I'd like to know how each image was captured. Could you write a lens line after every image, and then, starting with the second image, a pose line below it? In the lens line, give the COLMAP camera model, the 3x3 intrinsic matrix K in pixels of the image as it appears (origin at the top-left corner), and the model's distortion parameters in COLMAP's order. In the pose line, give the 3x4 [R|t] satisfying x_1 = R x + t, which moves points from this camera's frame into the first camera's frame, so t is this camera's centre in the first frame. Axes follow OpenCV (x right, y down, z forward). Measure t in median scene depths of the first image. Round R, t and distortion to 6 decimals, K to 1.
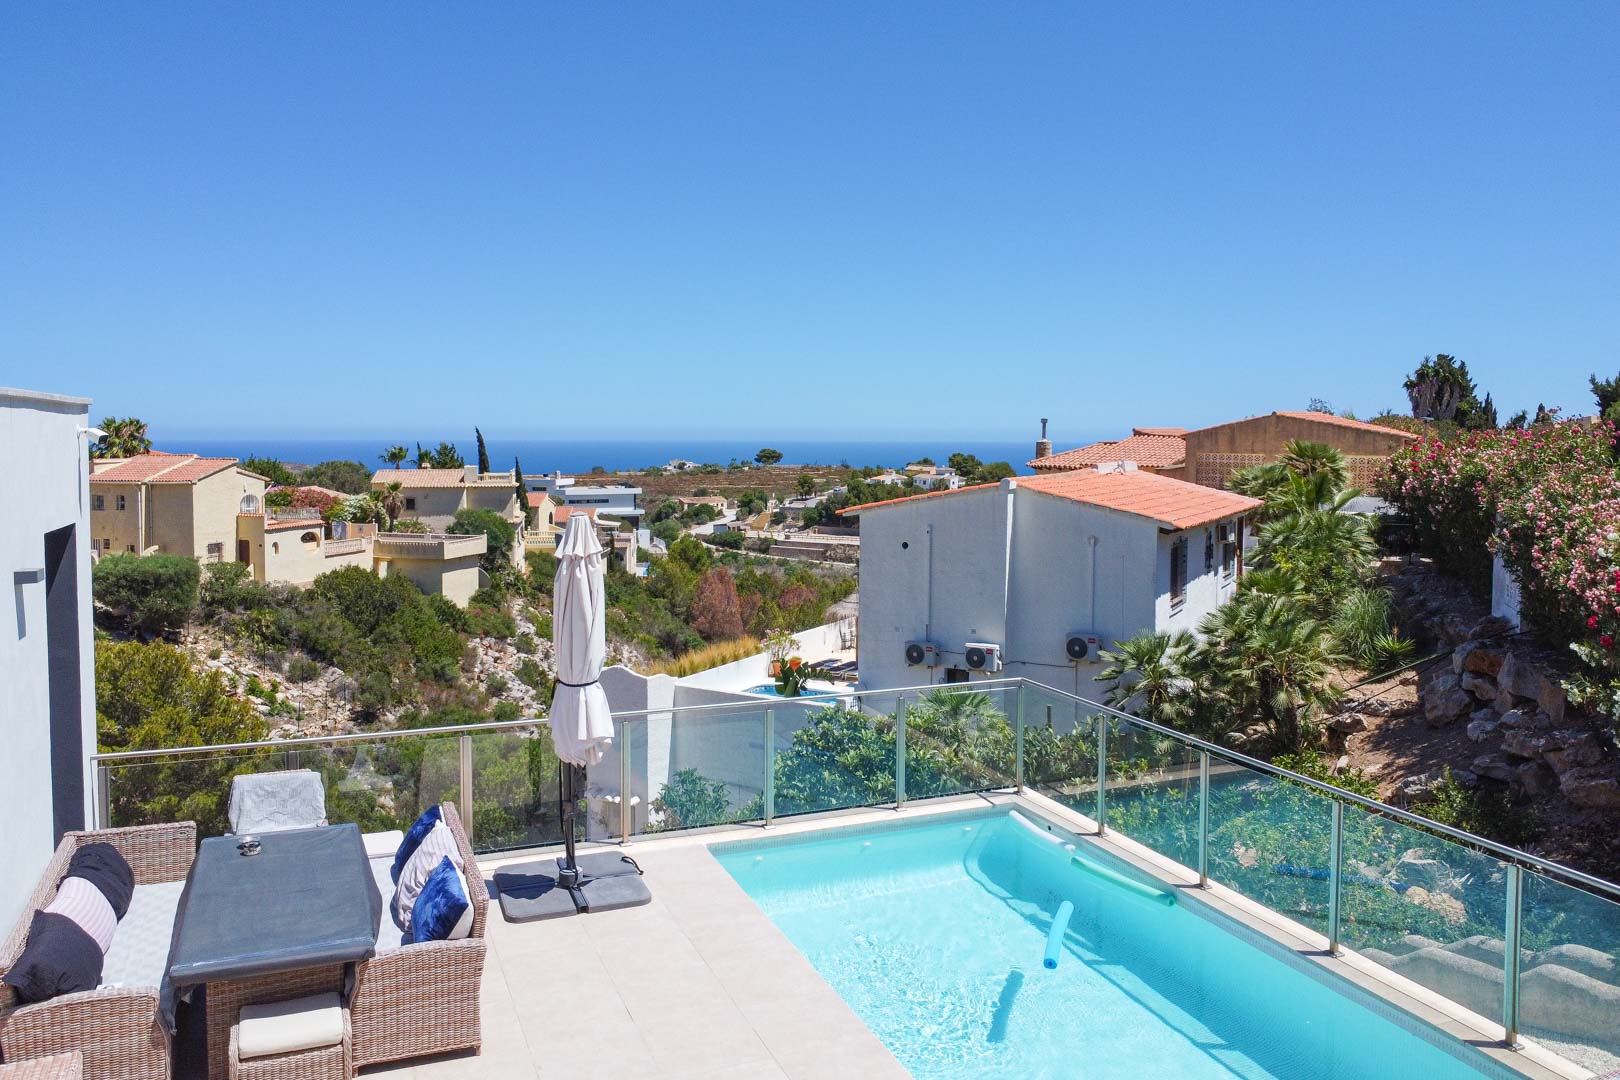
lens RADIAL K [[1227.1, 0, 817.1], [0, 1227.1, 470.5], [0, 0, 1]] dist [-0.027743, -0.011556]
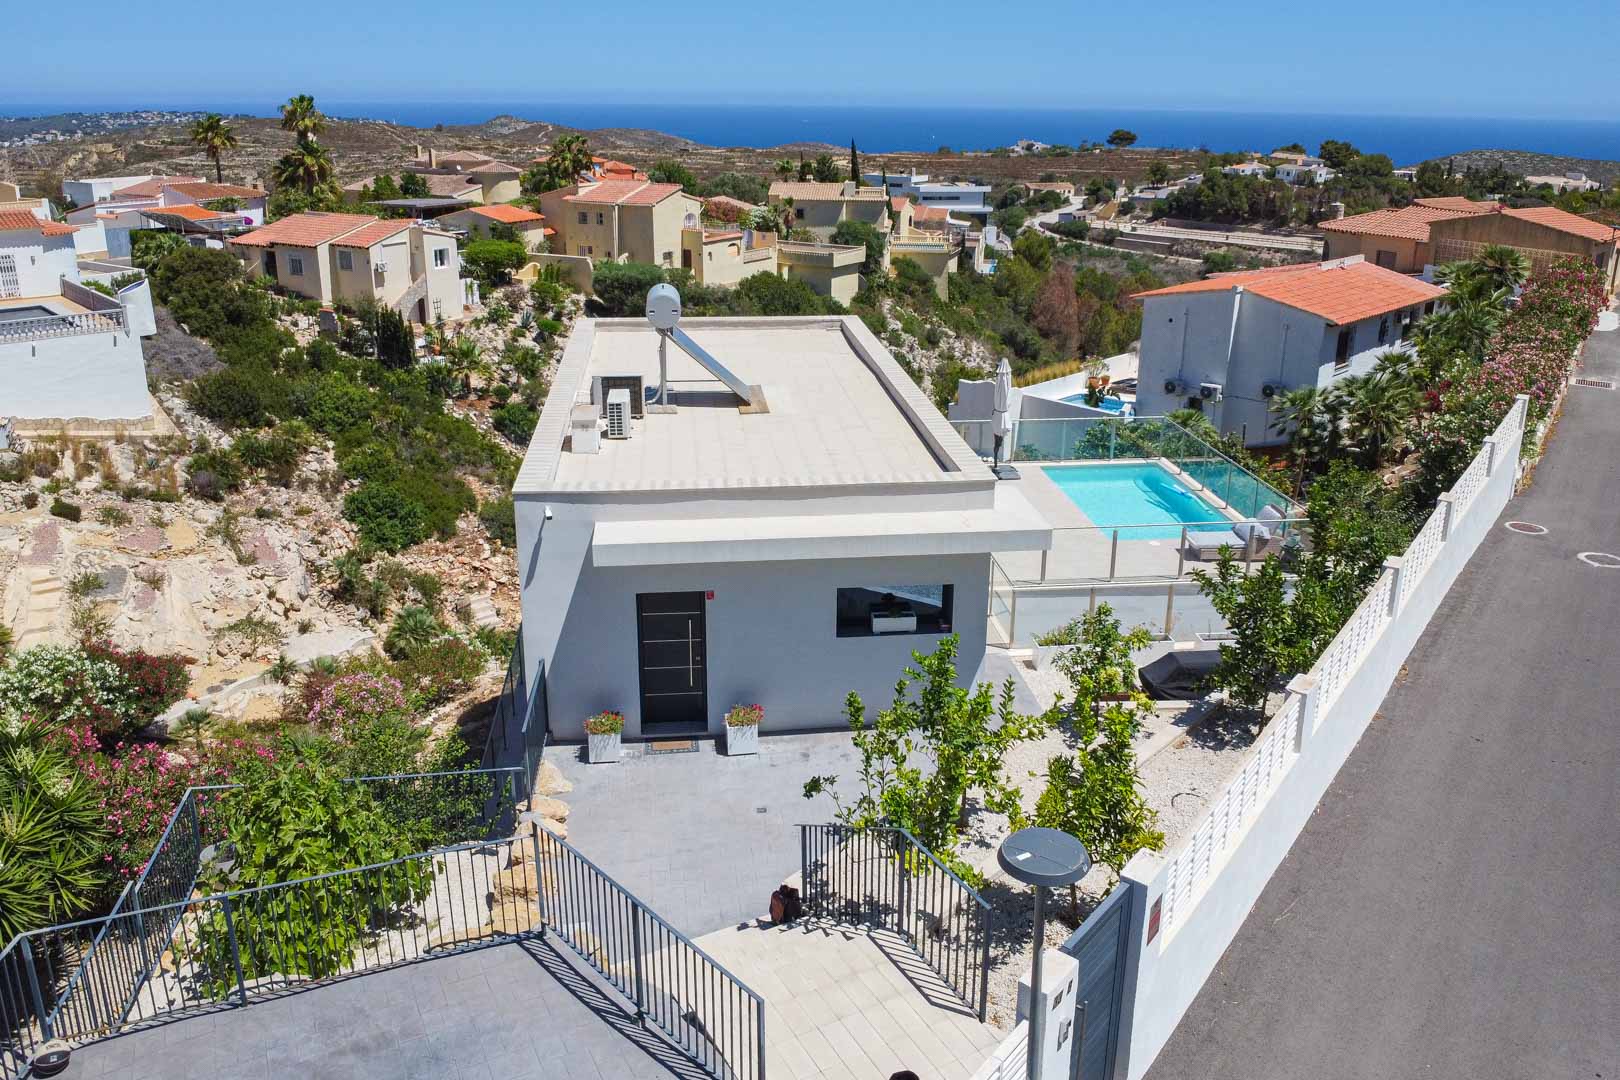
lens RADIAL K [[1227.1, 0, 812.3], [0, 1227.1, 482.3], [0, 0, 1]] dist [-0.027743, -0.011556]
pose [[0.961117, 0.085886, -0.262445, 0.020533], [-0.013473, 0.963856, 0.266084, -0.054924], [0.275812, -0.252202, 0.927535, -0.240561]]
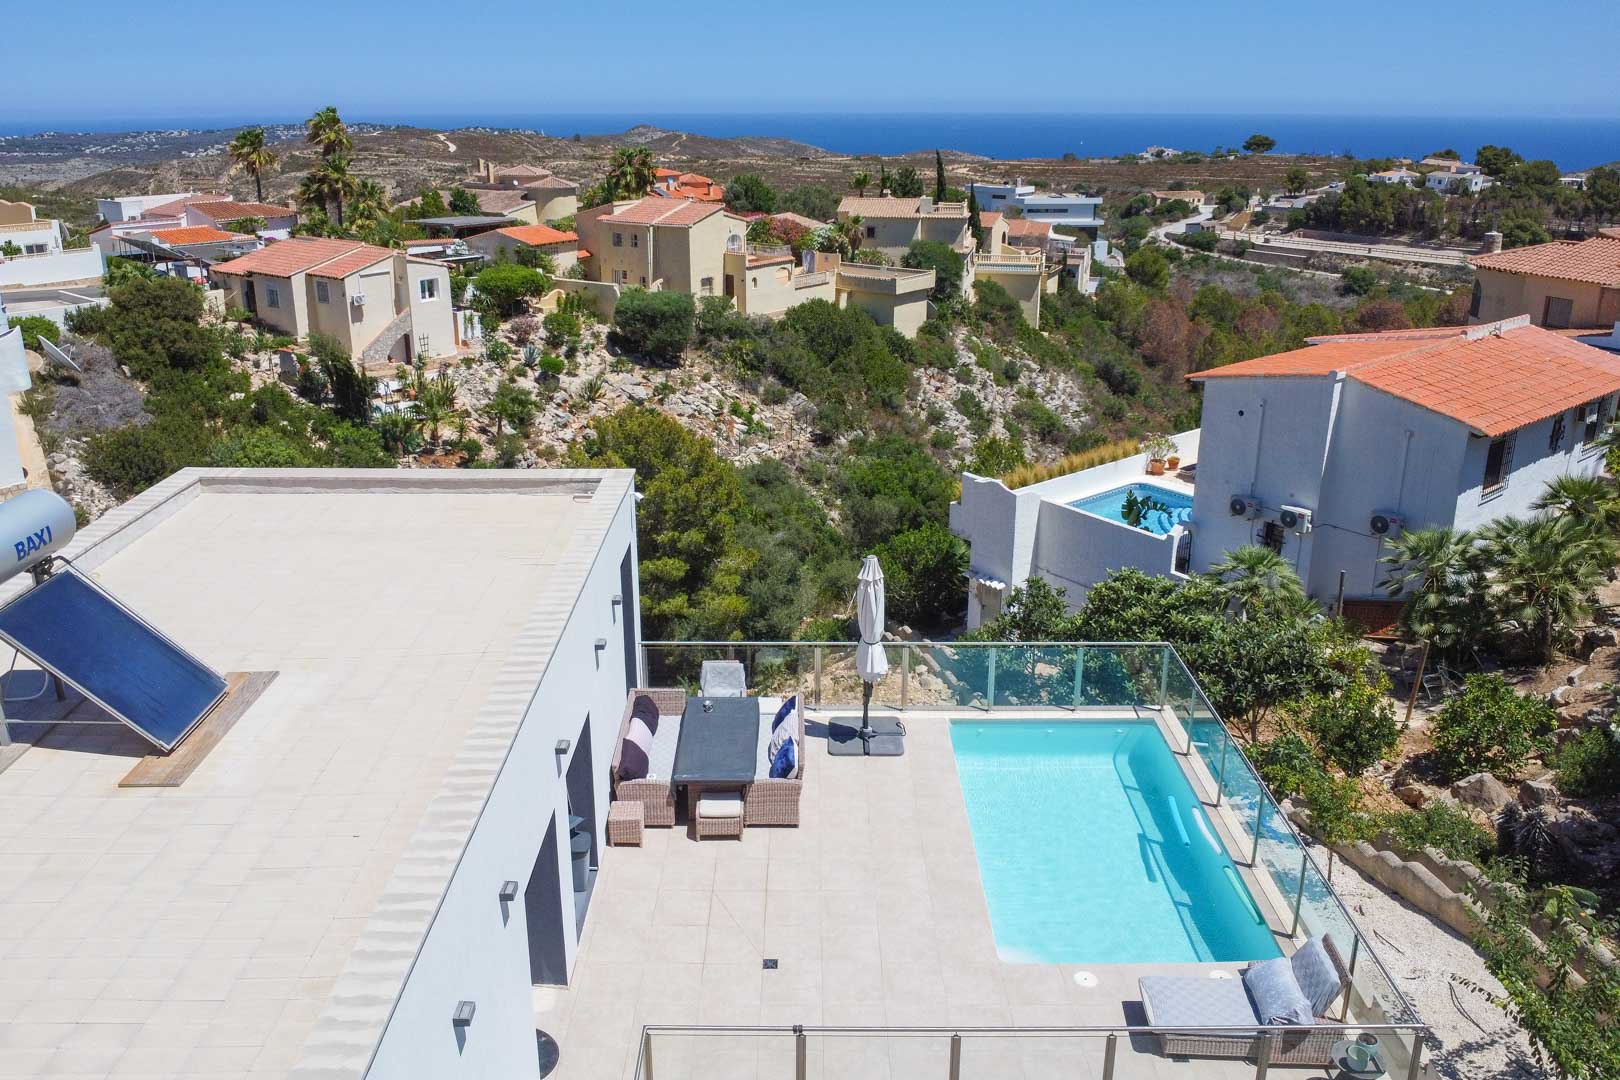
lens RADIAL K [[1227.1, 0, 775.4], [0, 1227.1, 481.3], [0, 0, 1]] dist [-0.027743, -0.011556]
pose [[0.918277, 0.108575, -0.380761, 0.039867], [-0.005965, 0.965351, 0.260886, -0.061121], [0.395893, -0.237295, 0.887107, -0.073129]]
